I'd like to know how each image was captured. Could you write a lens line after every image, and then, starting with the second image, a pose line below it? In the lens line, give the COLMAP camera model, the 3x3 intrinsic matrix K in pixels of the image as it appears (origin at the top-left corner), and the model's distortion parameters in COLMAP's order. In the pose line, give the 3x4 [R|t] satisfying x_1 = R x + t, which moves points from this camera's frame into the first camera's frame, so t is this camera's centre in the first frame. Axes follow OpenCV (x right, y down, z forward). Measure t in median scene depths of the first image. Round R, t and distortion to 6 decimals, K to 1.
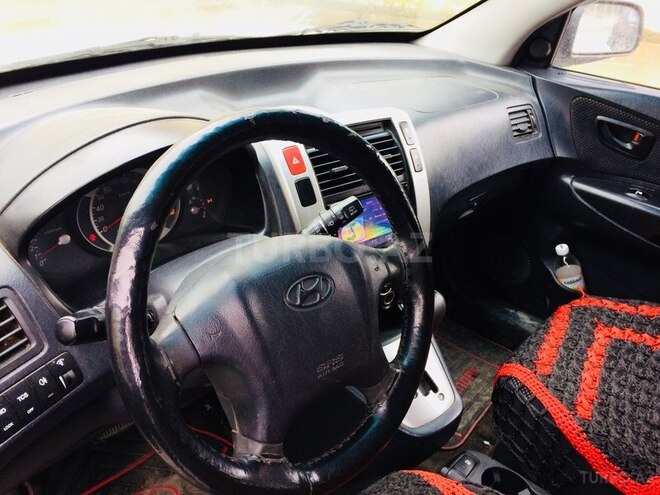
lens RADIAL K [[564.8, 0, 326.9], [0, 564.8, 245.7], [0, 0, 1]] dist [0.076240, -0.095924]
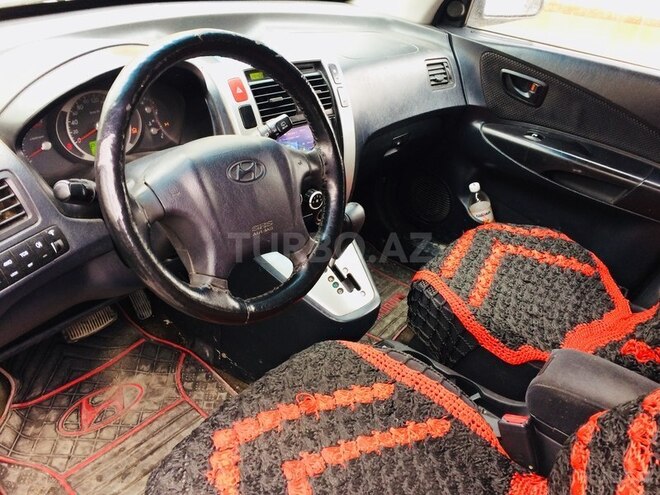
lens RADIAL K [[564.8, 0, 325.7], [0, 564.8, 247.2], [0, 0, 1]] dist [0.076240, -0.095924]
pose [[0.997140, -0.006687, 0.075284, 0.030835], [0.003468, 0.999077, 0.042811, 0.114497], [-0.075501, -0.042428, 0.996243, -0.200165]]
